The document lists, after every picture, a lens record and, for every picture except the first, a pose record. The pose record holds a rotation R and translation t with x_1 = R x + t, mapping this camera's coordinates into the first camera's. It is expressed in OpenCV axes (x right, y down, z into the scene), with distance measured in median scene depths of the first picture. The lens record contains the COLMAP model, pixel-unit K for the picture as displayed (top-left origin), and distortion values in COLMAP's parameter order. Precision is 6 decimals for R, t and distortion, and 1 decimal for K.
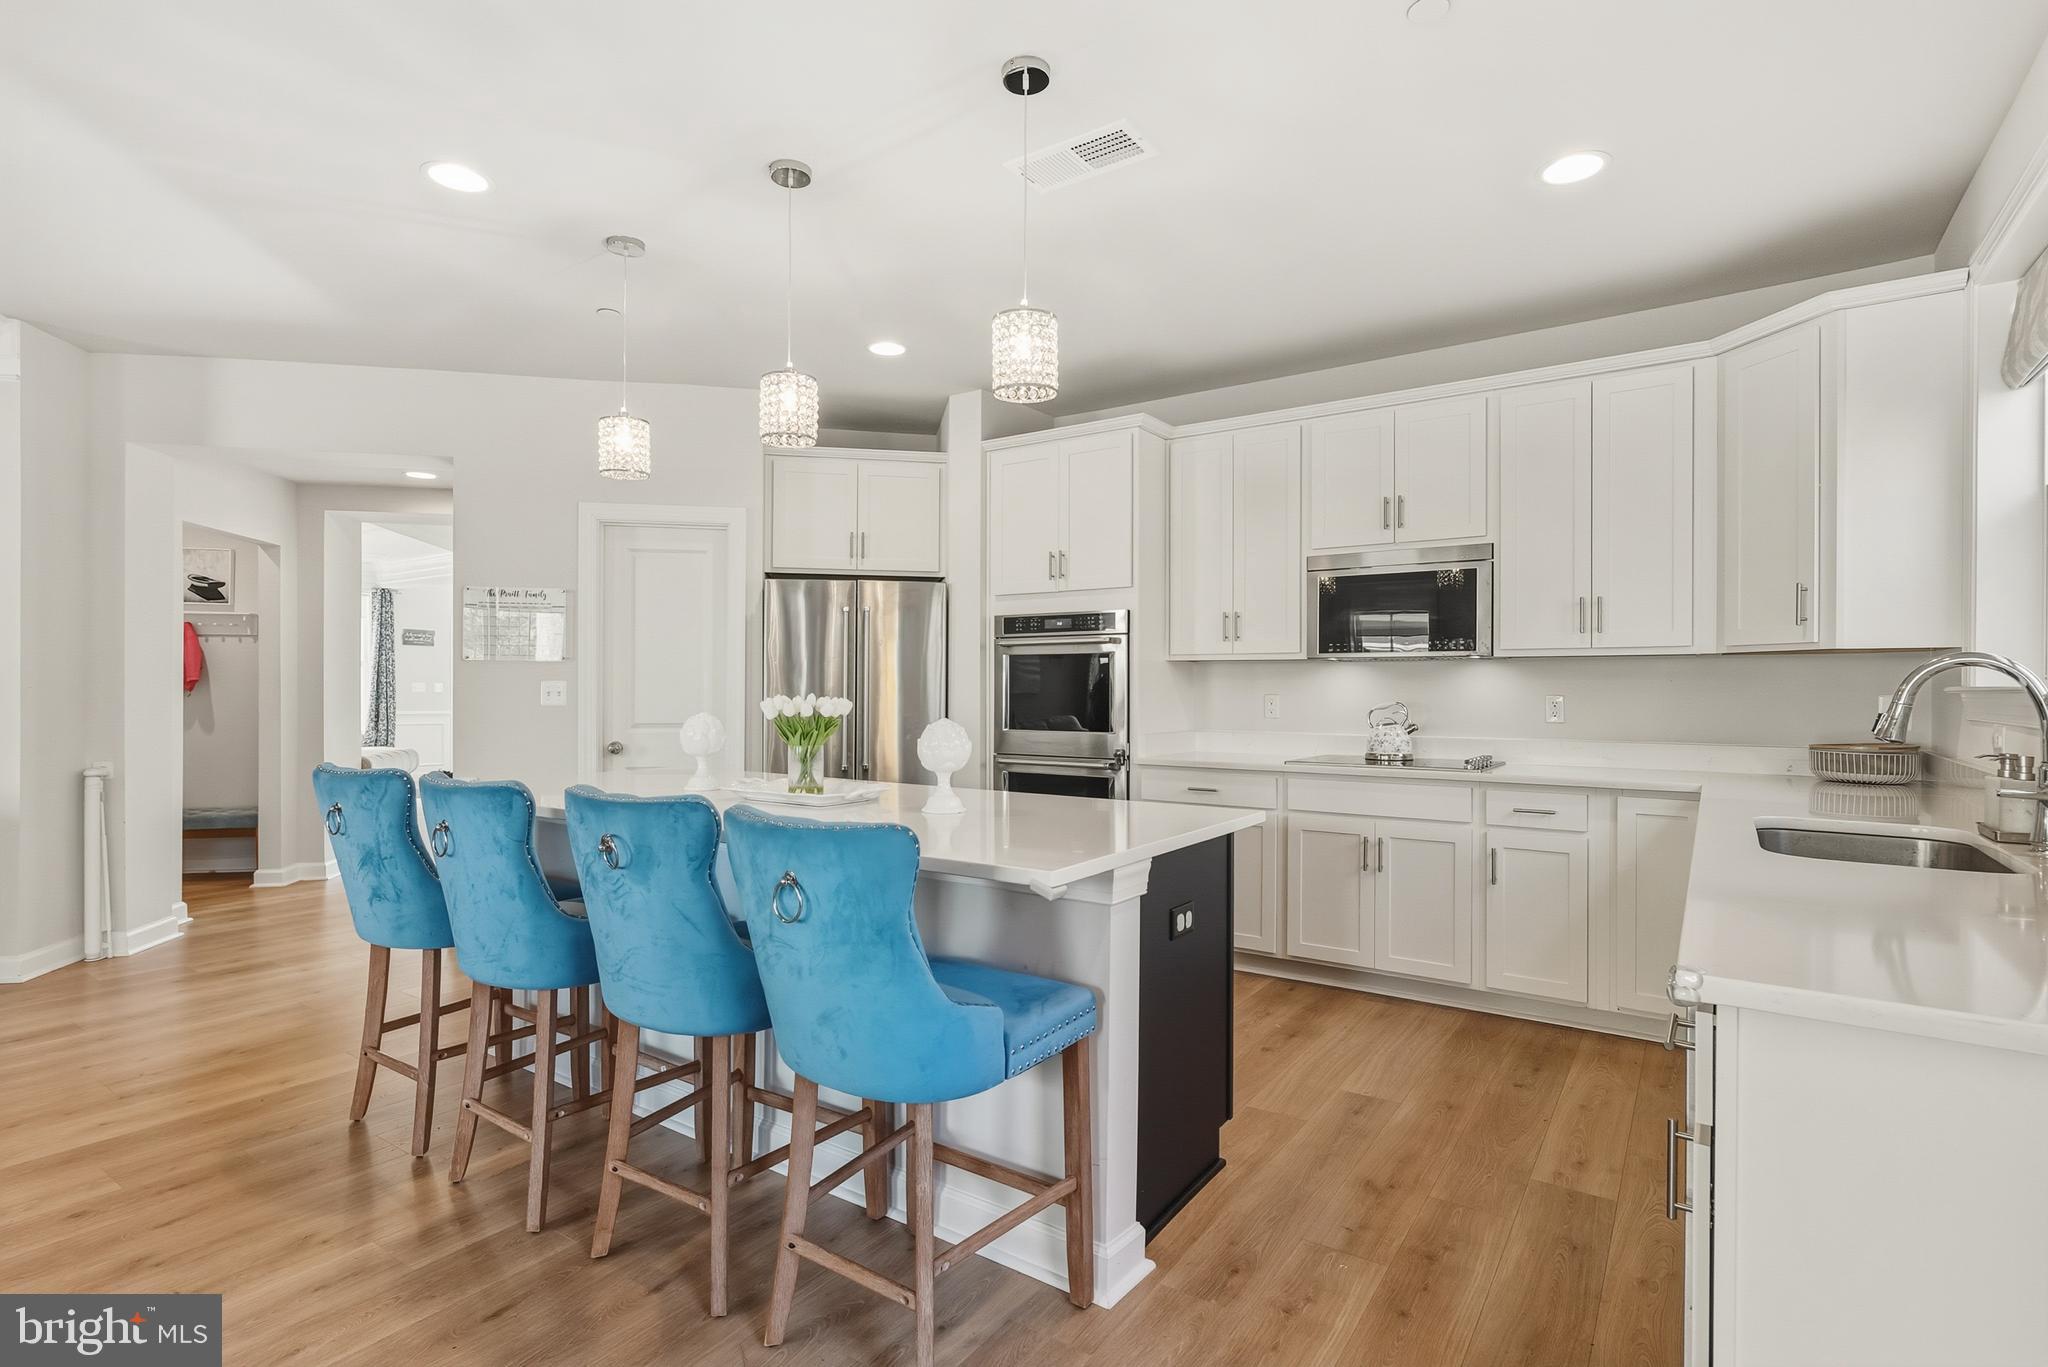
lens RADIAL K [[998.8, 0, 1029.2], [0, 998.8, 683.7], [0, 0, 1]] dist [-0.000981, 0.002201]
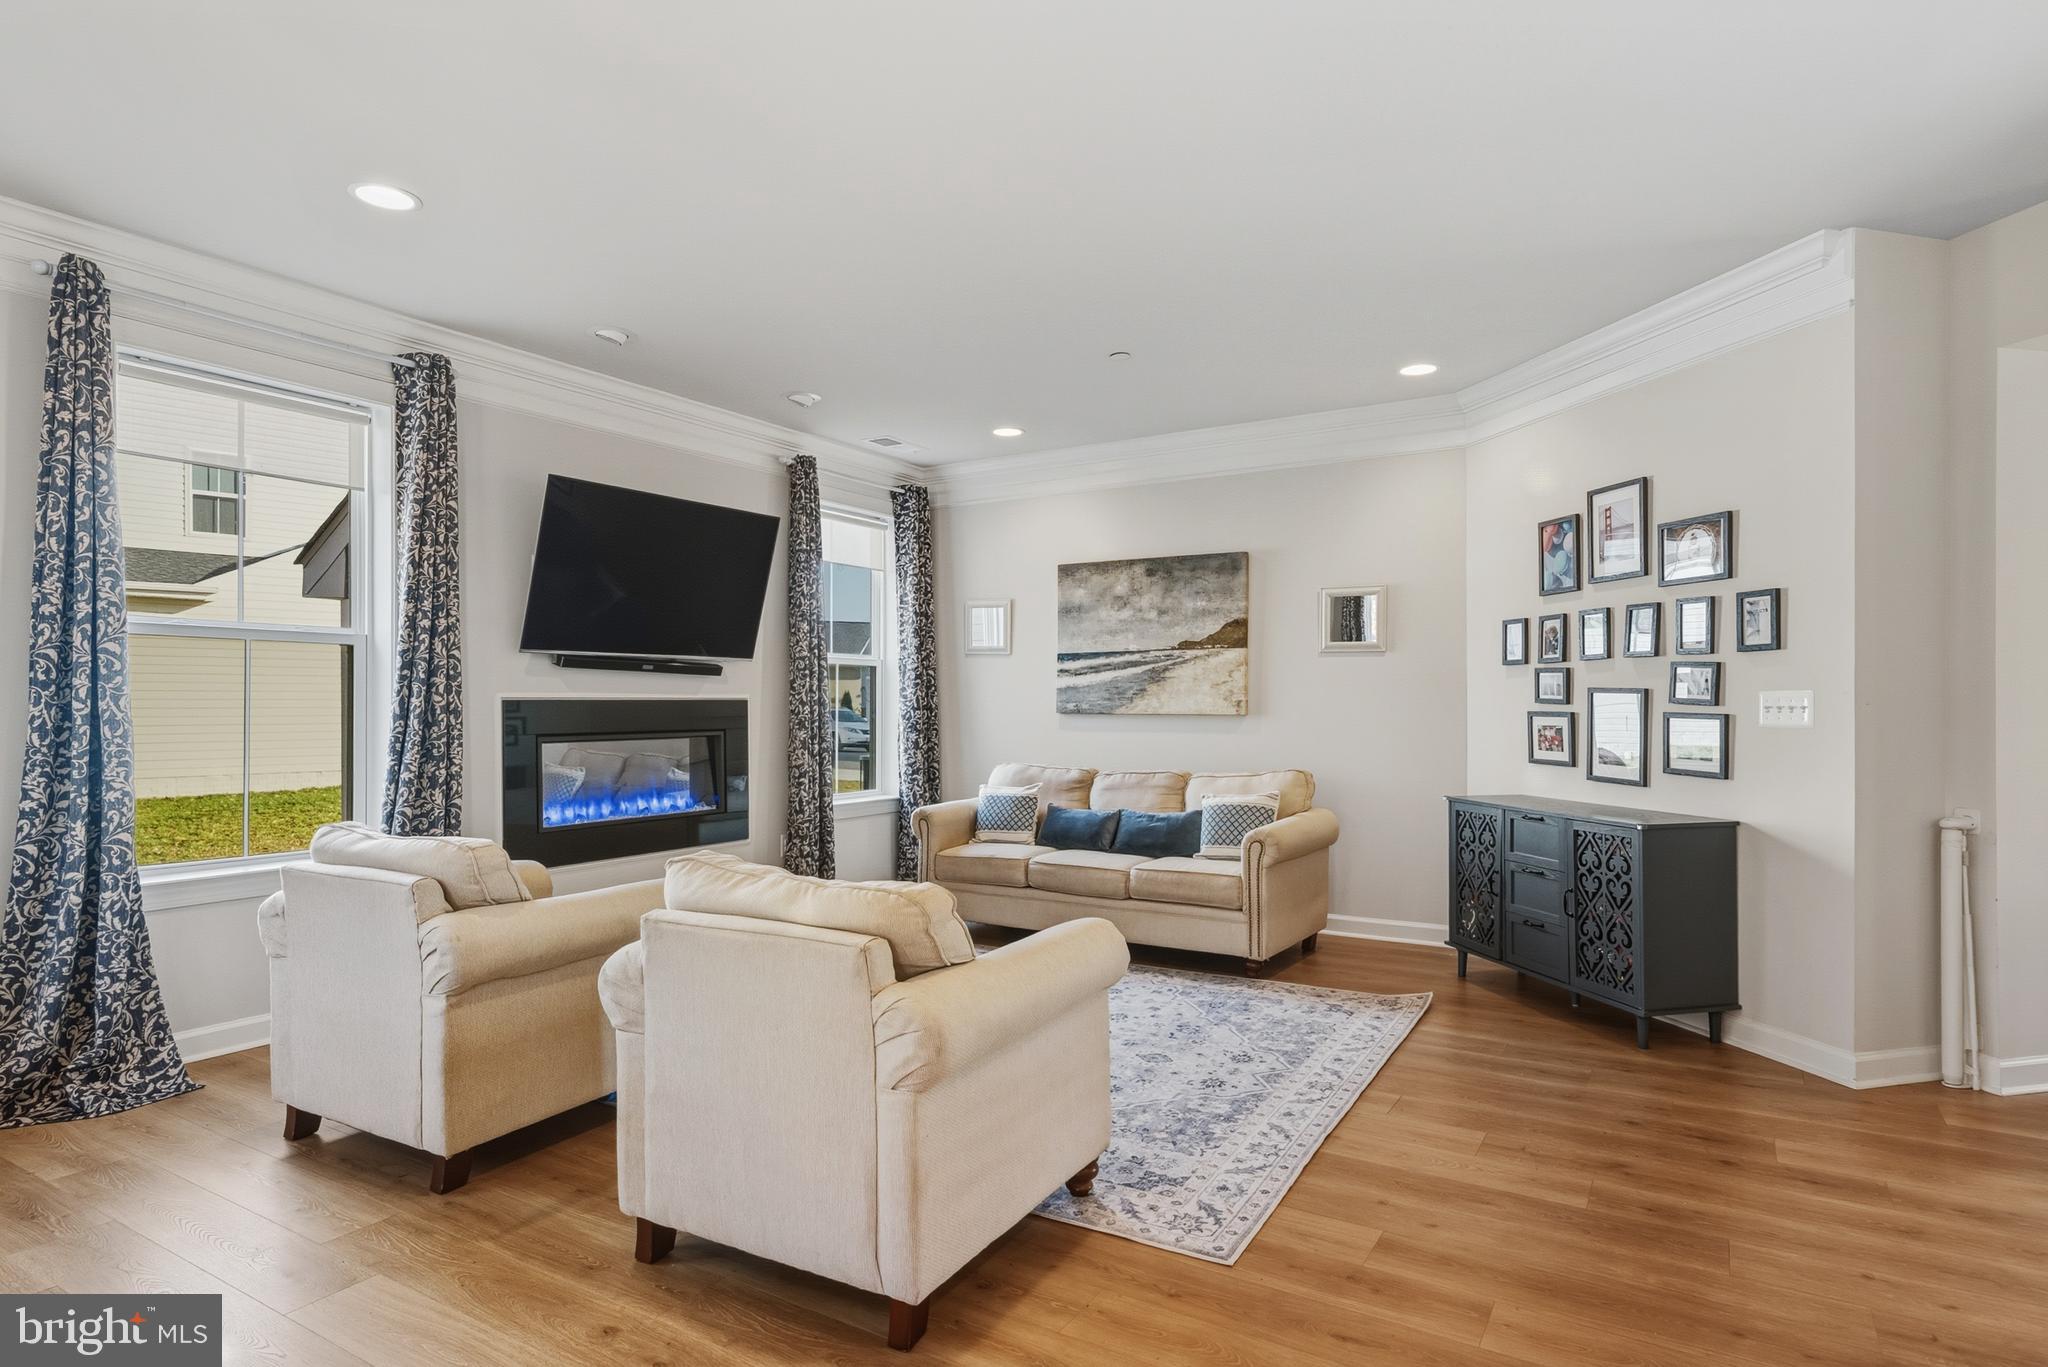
lens RADIAL K [[1115.8, 0, 1023.1], [0, 1115.8, 699.4], [0, 0, 1]] dist [0.011190, -0.002347]
pose [[0.047209, -0.004271, -0.998876, -0.160622], [0.008819, 0.999954, -0.003859, -0.003307], [0.998846, -0.008626, 0.047244, 0.296399]]
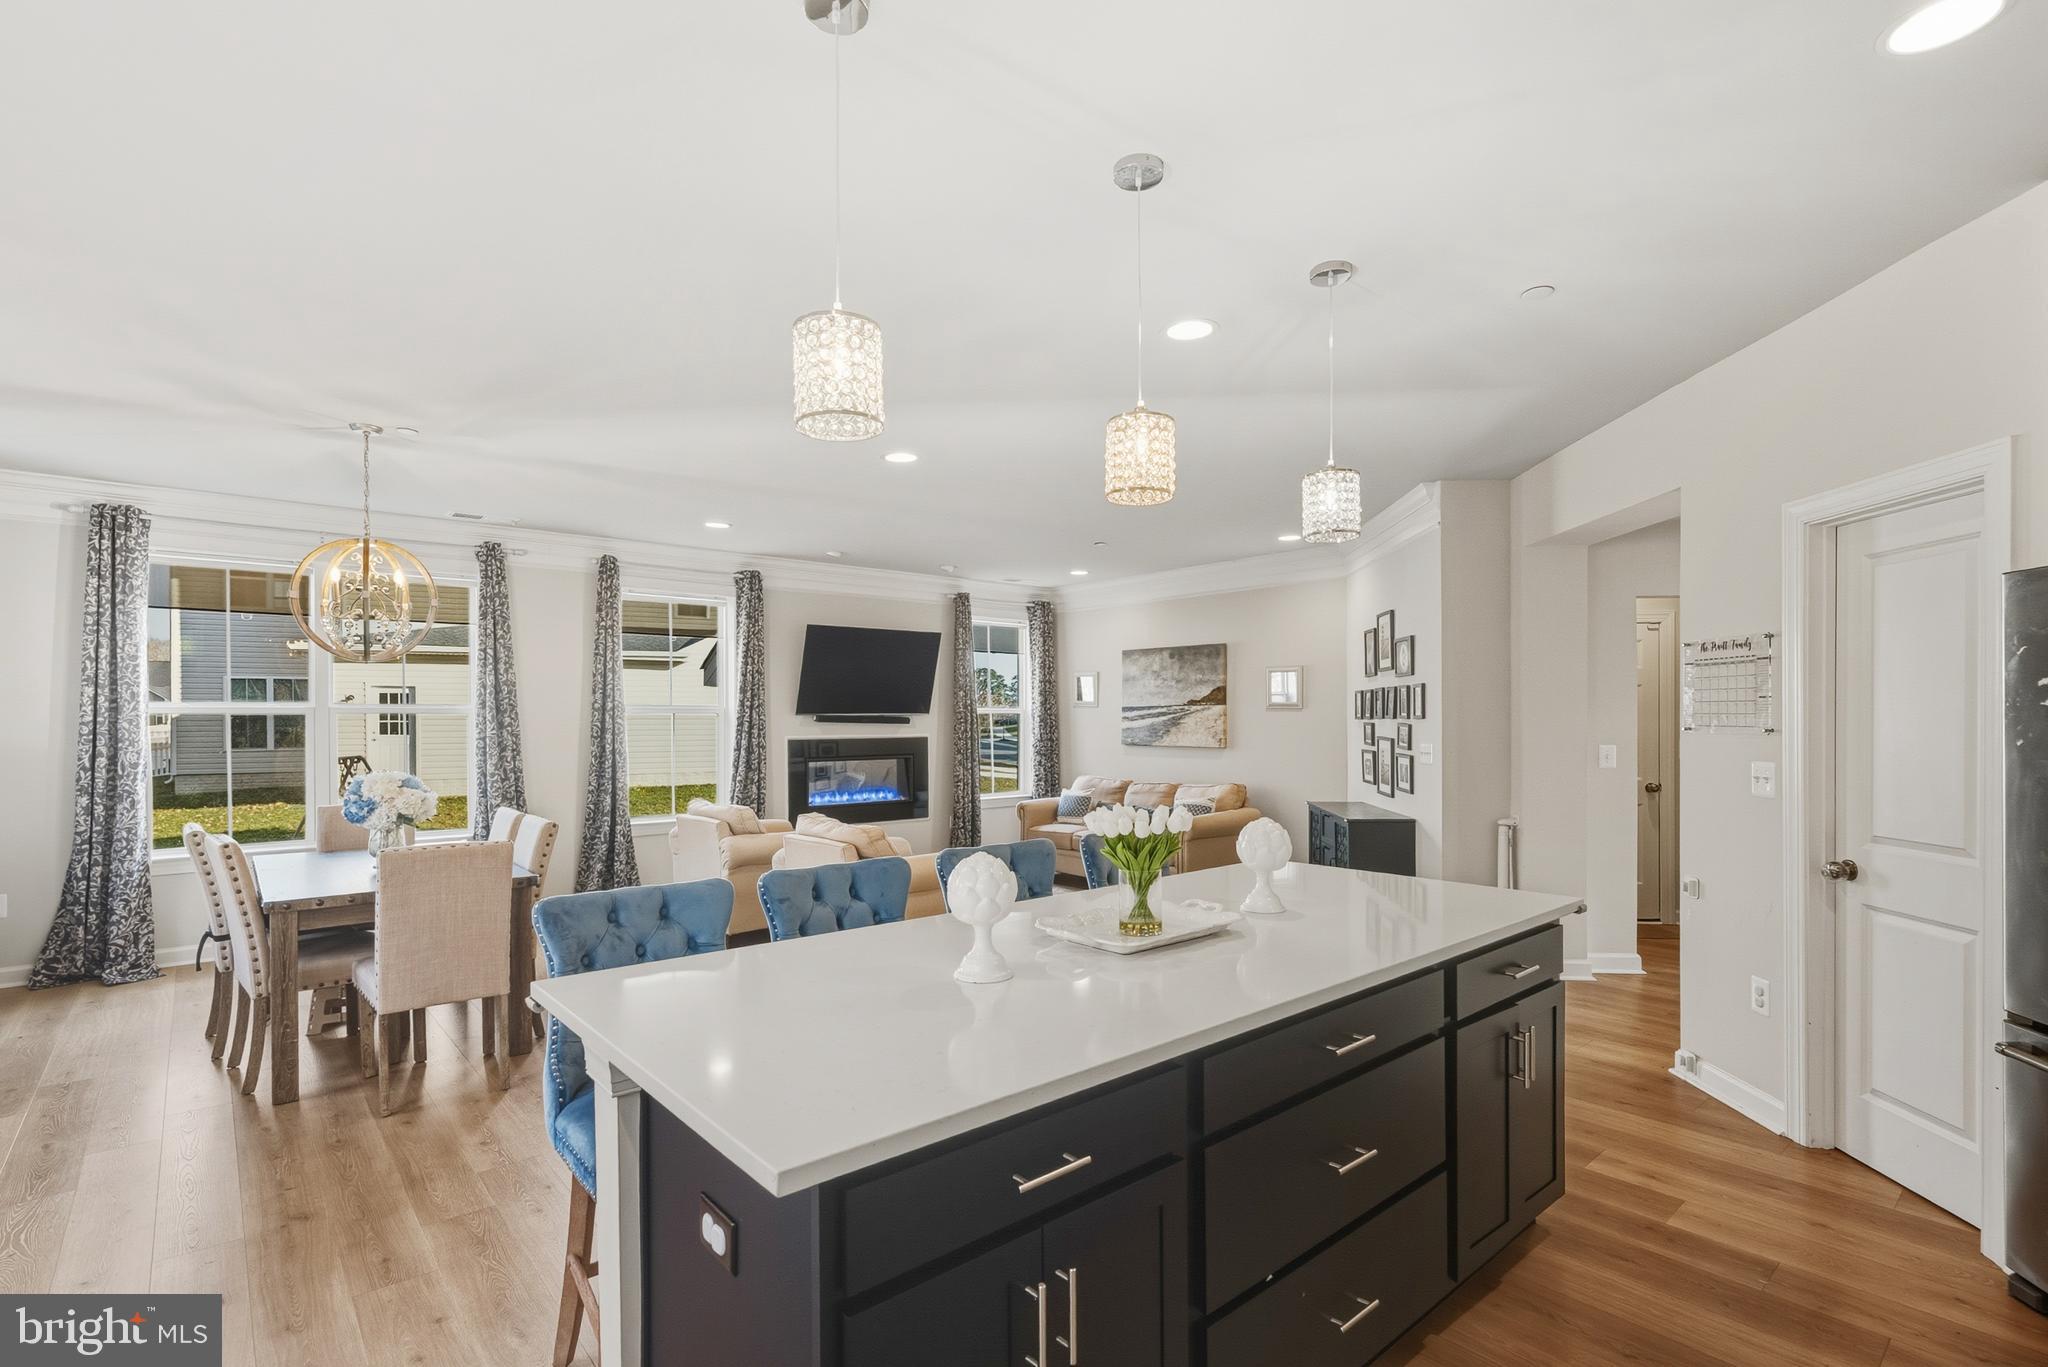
lens RADIAL K [[937.8, 0, 1007.0], [0, 937.8, 717.5], [0, 0, 1]] dist [-0.003311, 0.000724]
pose [[-0.256932, -0.003464, -0.966423, 0.337963], [0.009775, 0.999933, -0.006183, -0.038639], [0.966380, -0.011036, -0.256881, 0.698861]]
